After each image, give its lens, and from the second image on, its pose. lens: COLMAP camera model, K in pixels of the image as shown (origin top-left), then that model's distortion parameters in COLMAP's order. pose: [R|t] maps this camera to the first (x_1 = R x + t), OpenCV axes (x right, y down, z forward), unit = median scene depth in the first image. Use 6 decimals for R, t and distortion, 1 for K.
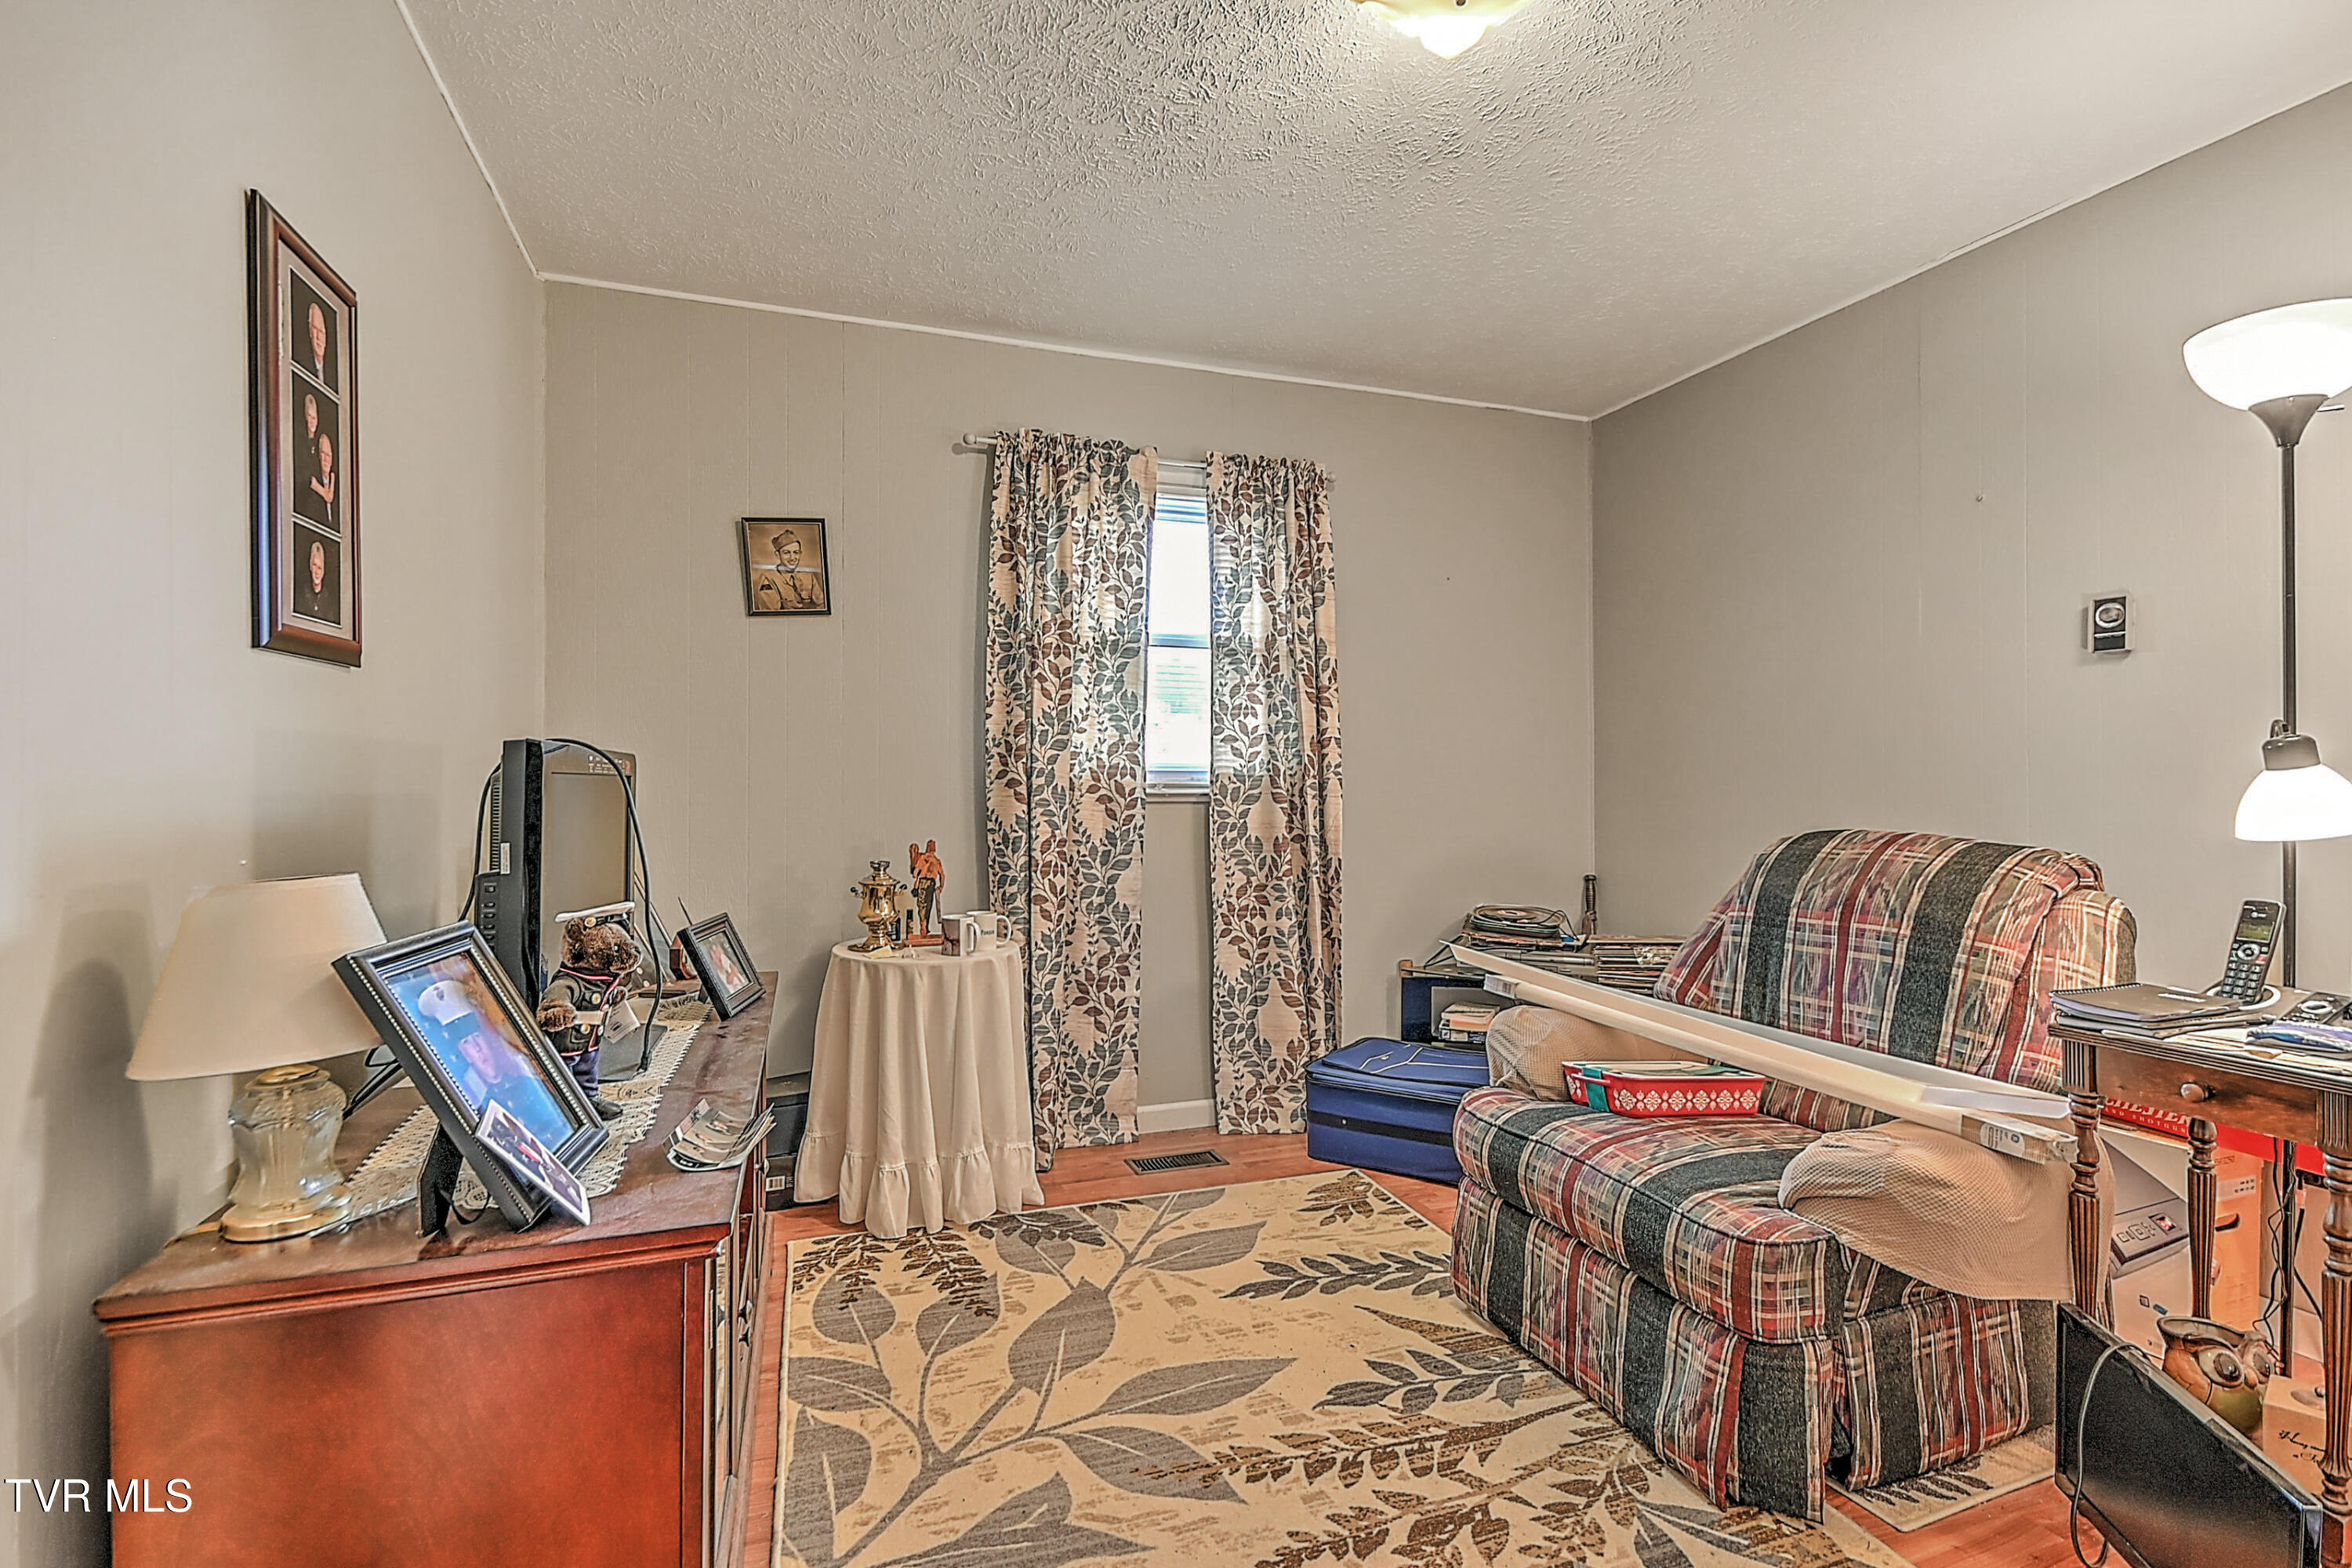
lens RADIAL K [[1034.4, 0, 1180.4], [0, 1034.4, 775.1], [0, 0, 1]] dist [0.020801, -0.003863]
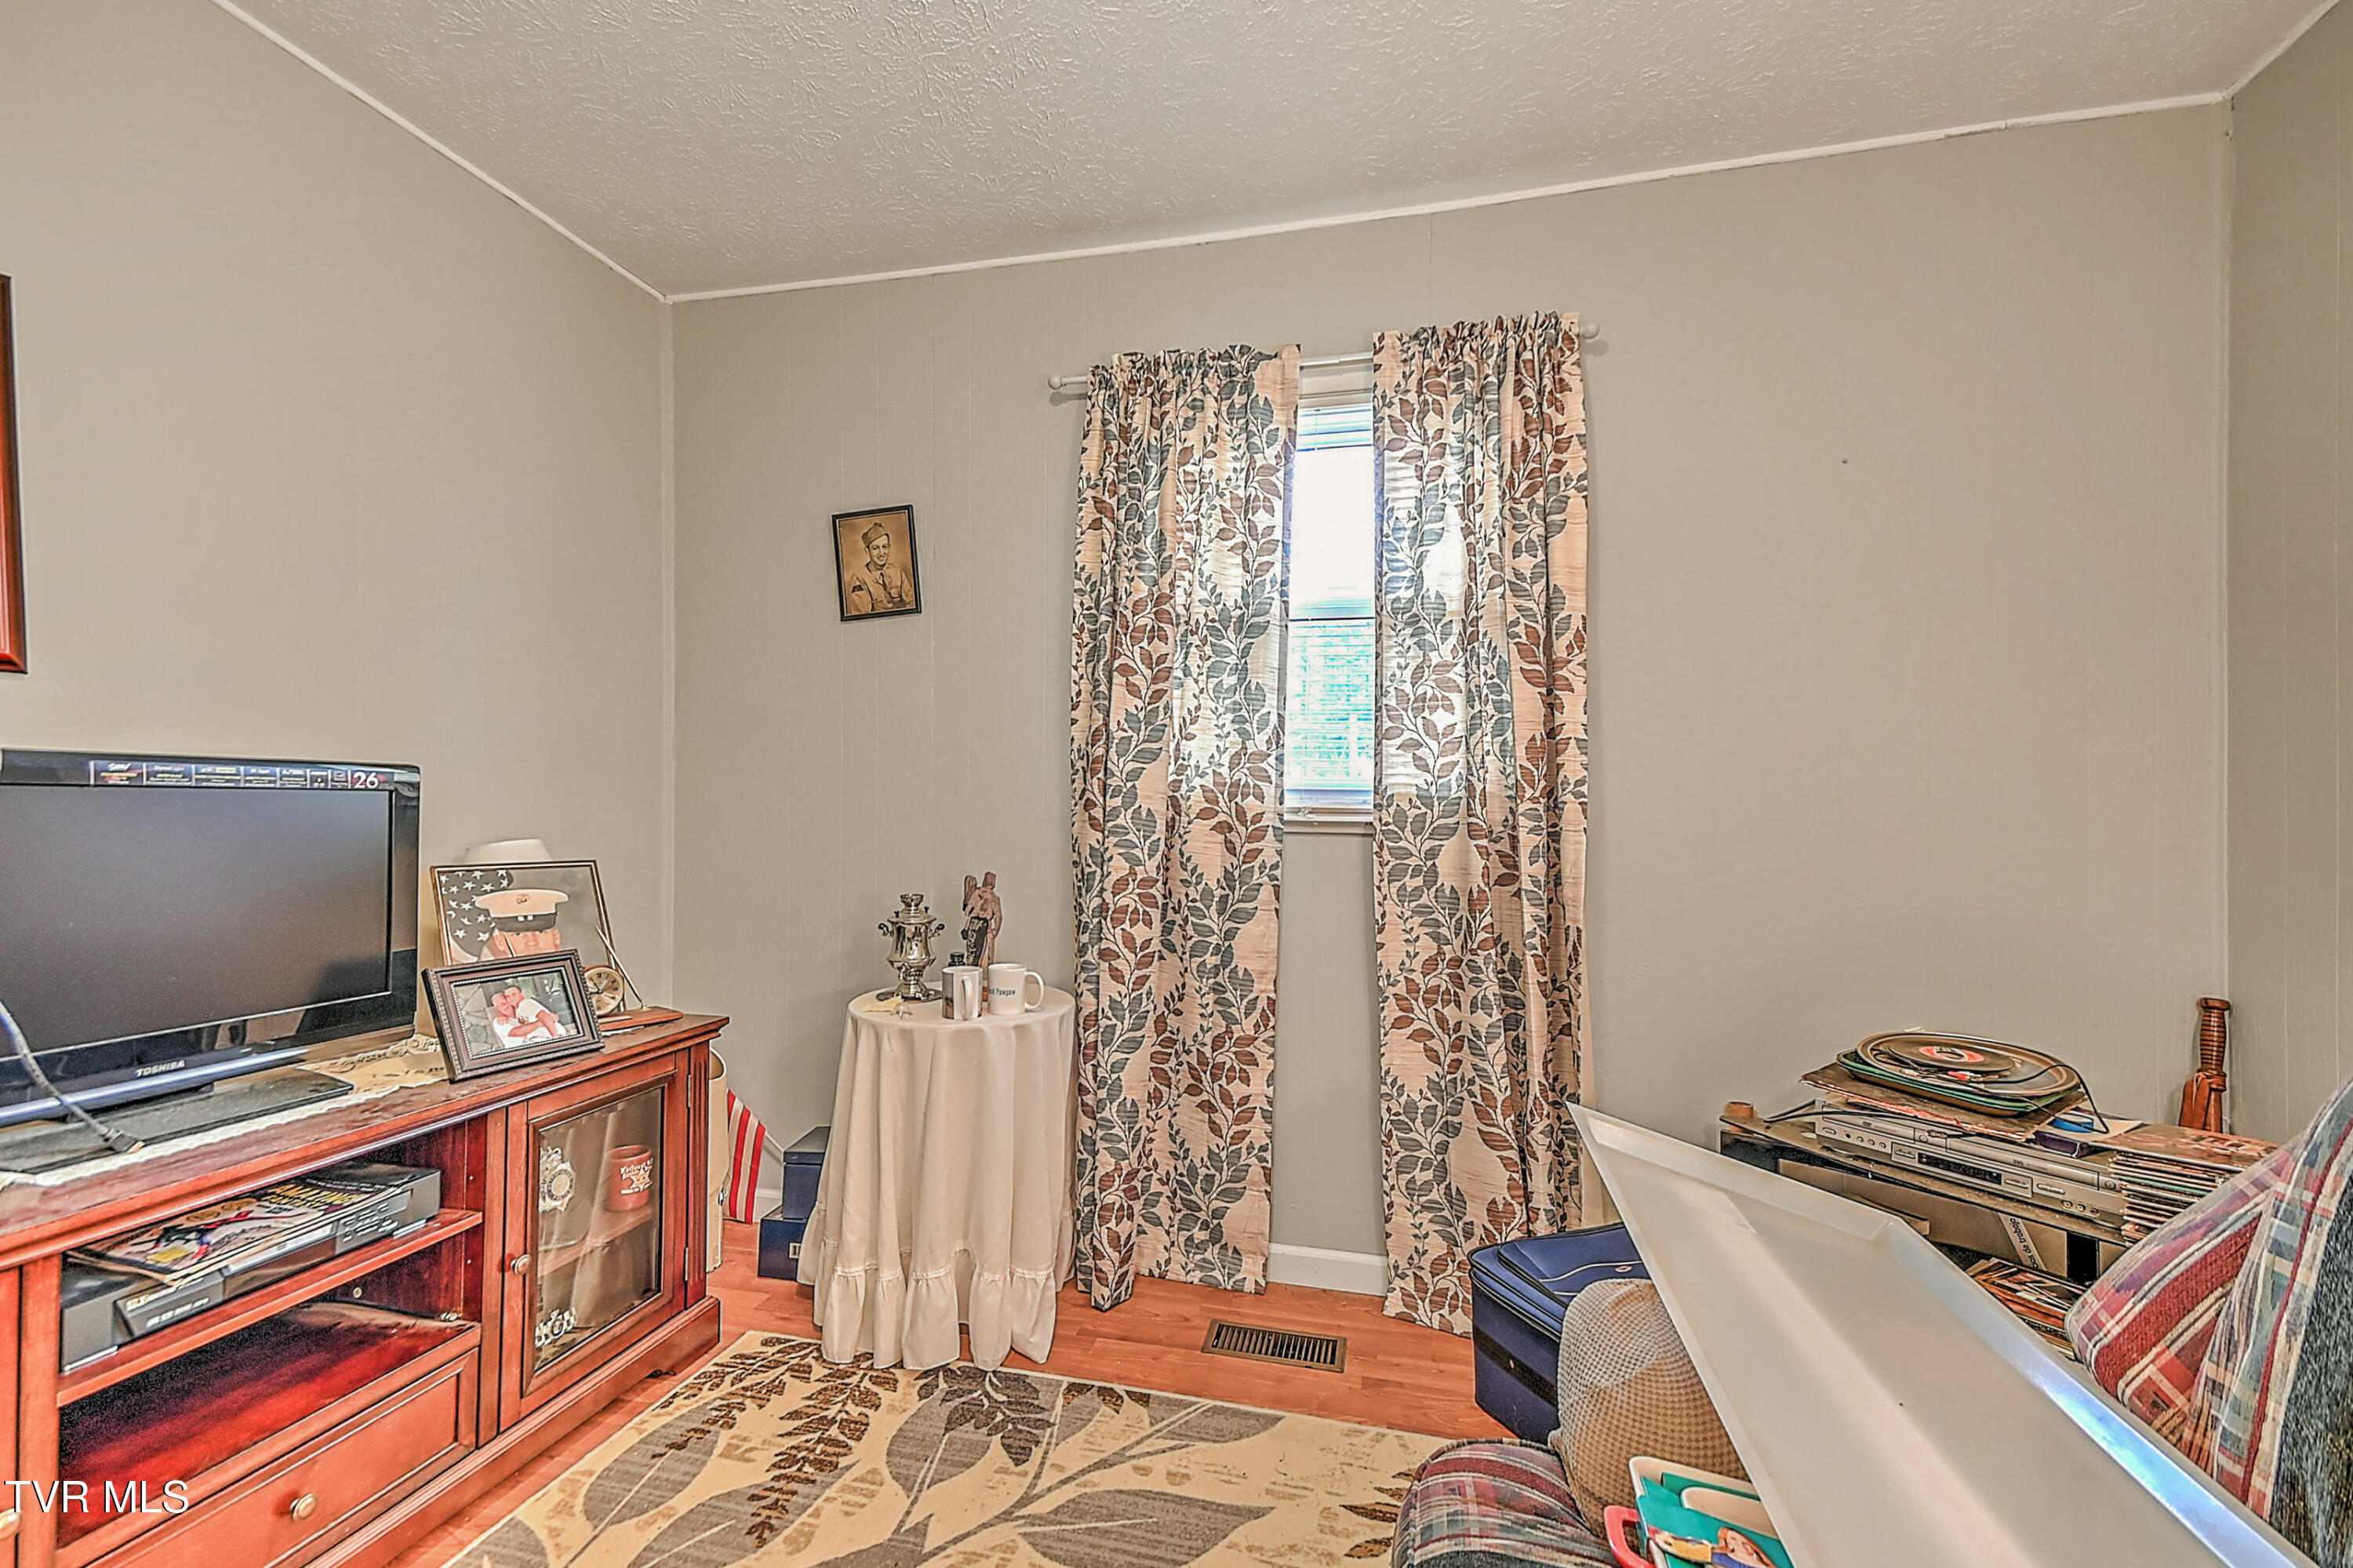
lens RADIAL K [[1034.9, 0, 1095.4], [0, 1034.9, 794.9], [0, 0, 1]] dist [0.020801, -0.003863]
pose [[0.847954, 0.004992, -0.530046, 0.247485], [-0.004533, 0.999987, 0.002167, -0.001443], [0.530050, 0.000565, 0.847966, 0.312121]]
